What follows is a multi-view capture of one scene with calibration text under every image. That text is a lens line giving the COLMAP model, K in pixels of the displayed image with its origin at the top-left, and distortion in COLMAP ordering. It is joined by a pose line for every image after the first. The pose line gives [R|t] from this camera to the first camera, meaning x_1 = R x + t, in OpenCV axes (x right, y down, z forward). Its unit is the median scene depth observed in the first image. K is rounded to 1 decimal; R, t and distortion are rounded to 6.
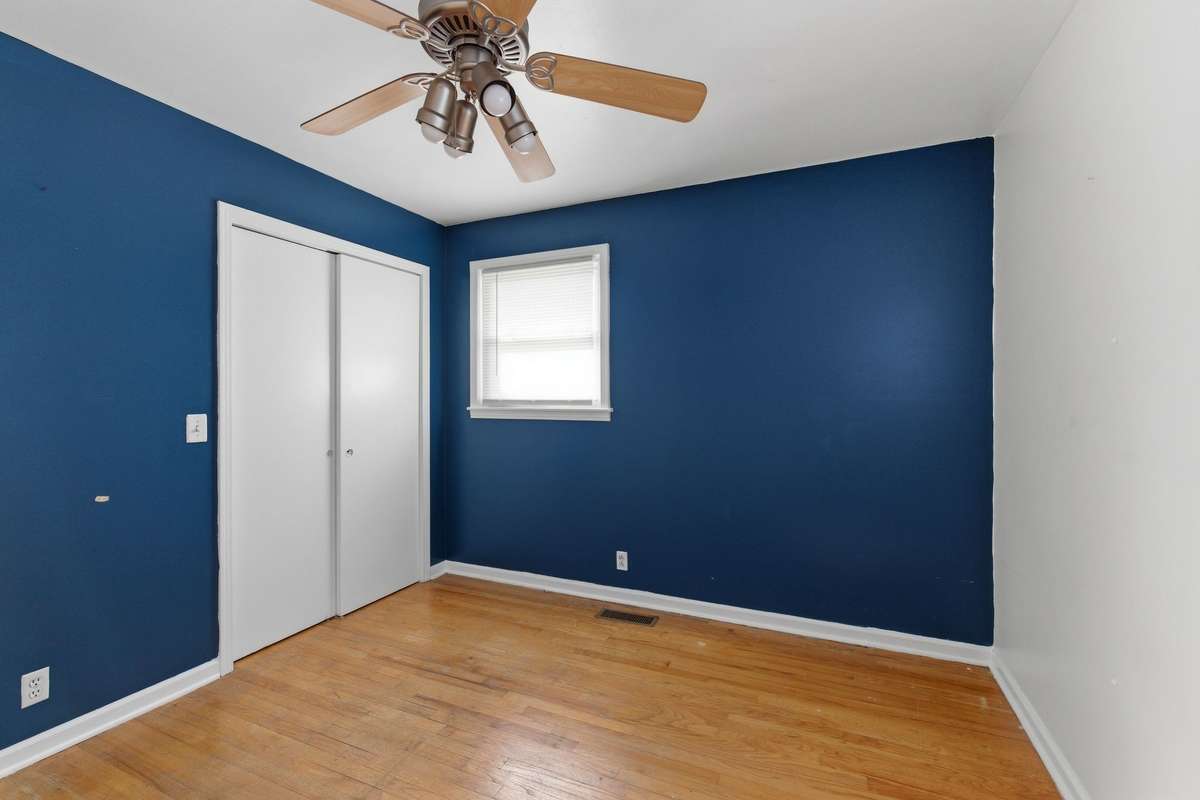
lens RADIAL K [[534.3, 0, 596.9], [0, 534.3, 396.2], [0, 0, 1]] dist [0.002773, 0.003011]
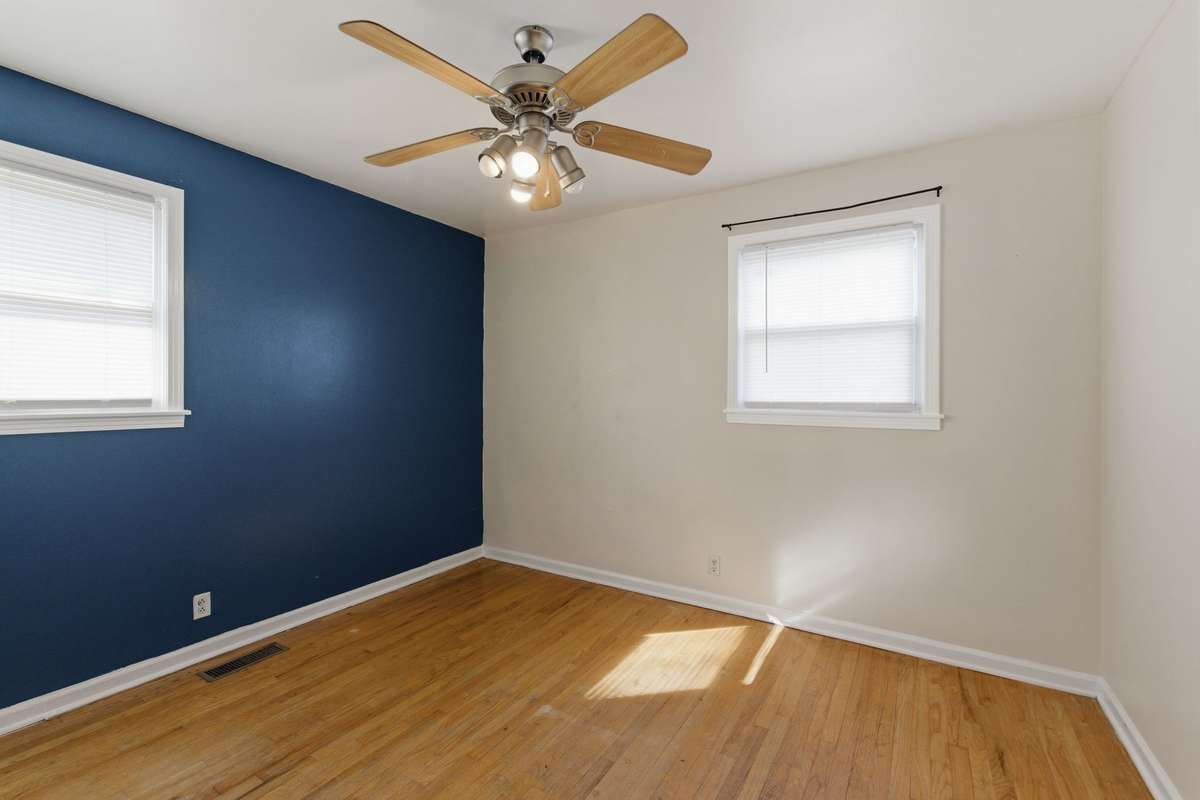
lens RADIAL K [[534.3, 0, 598.8], [0, 534.3, 397.6], [0, 0, 1]] dist [0.002773, 0.003011]
pose [[0.118162, -0.001311, 0.992994, -0.778299], [0.007003, 0.999975, 0.000487, 0.010539], [-0.992970, 0.006897, 0.118168, 0.394864]]
